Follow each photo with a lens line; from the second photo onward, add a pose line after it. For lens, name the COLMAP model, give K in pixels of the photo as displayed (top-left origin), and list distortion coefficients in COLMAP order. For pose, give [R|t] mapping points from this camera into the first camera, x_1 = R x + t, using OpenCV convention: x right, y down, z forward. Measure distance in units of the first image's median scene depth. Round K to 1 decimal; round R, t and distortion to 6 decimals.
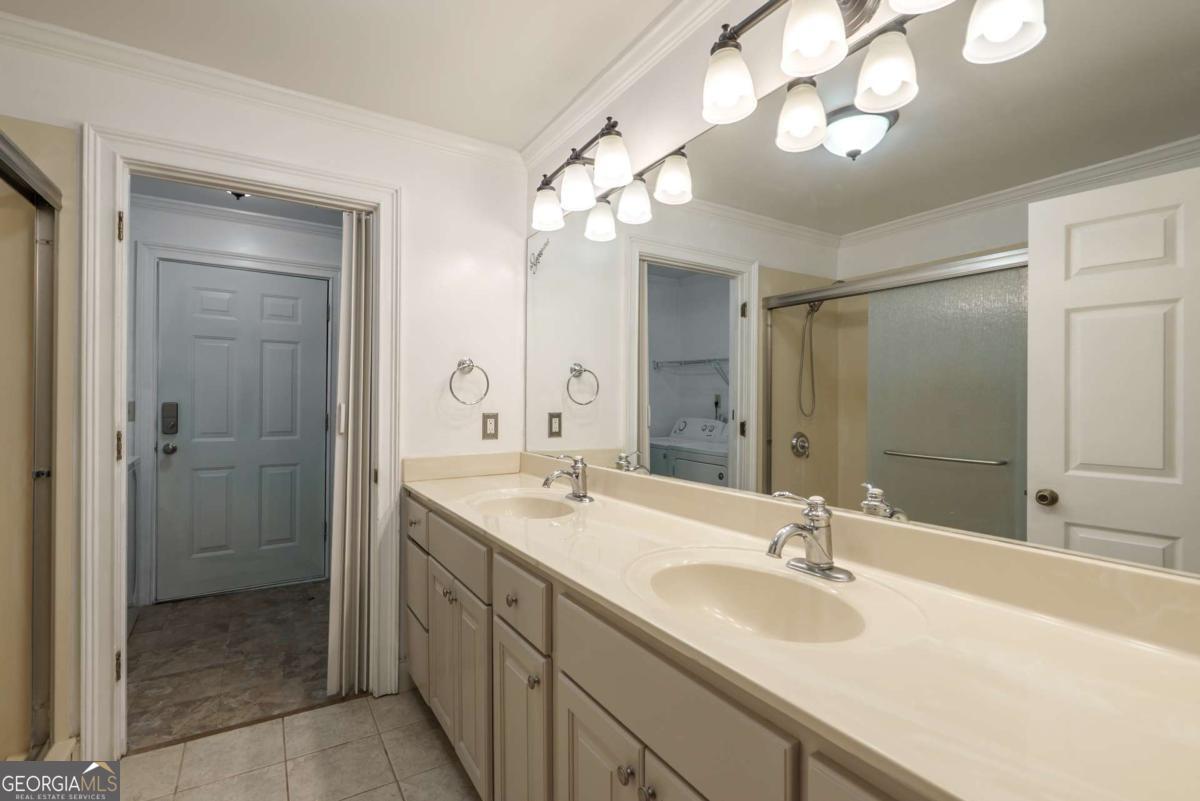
lens RADIAL K [[553.7, 0, 597.8], [0, 553.7, 408.5], [0, 0, 1]] dist [-0.000127, 0.001328]
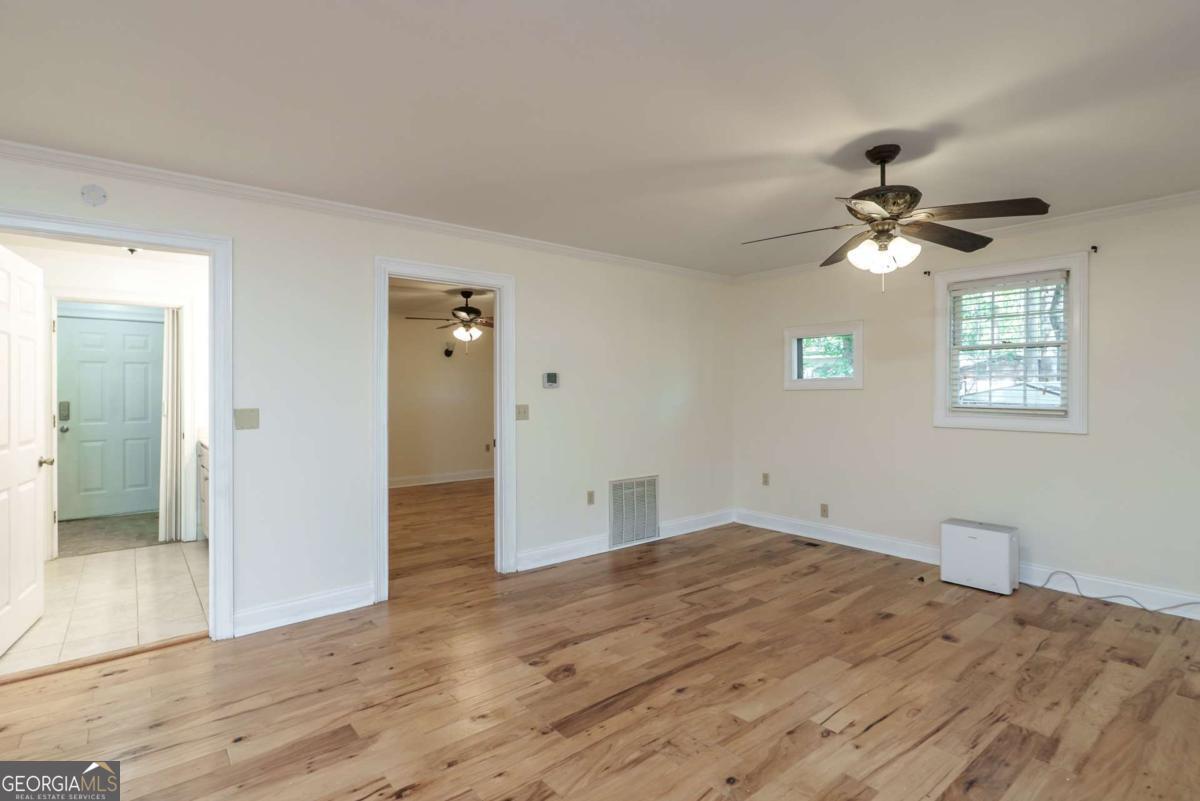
lens RADIAL K [[590.5, 0, 602.7], [0, 590.5, 393.9], [0, 0, 1]] dist [-0.002027, 0.000958]
pose [[0.991915, -0.014571, 0.126066, 0.610167], [0.015469, 0.999861, -0.006148, 0.002691], [-0.125959, 0.008049, 0.992003, -0.962910]]
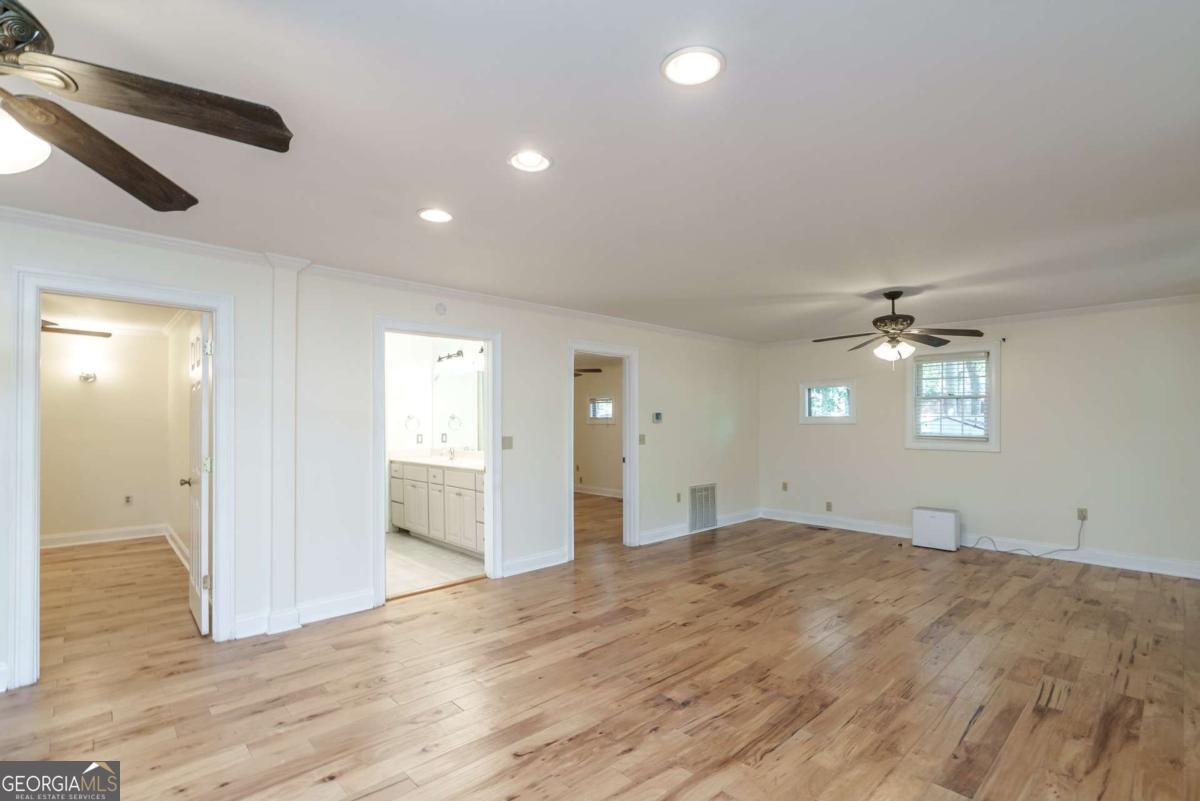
lens RADIAL K [[553.7, 0, 599.9], [0, 553.7, 422.0], [0, 0, 1]] dist [-0.000127, 0.001328]
pose [[0.980504, -0.011817, 0.196143, 0.109776], [0.014164, 0.999844, -0.010565, -0.007754], [-0.195988, 0.013137, 0.980518, -1.410558]]
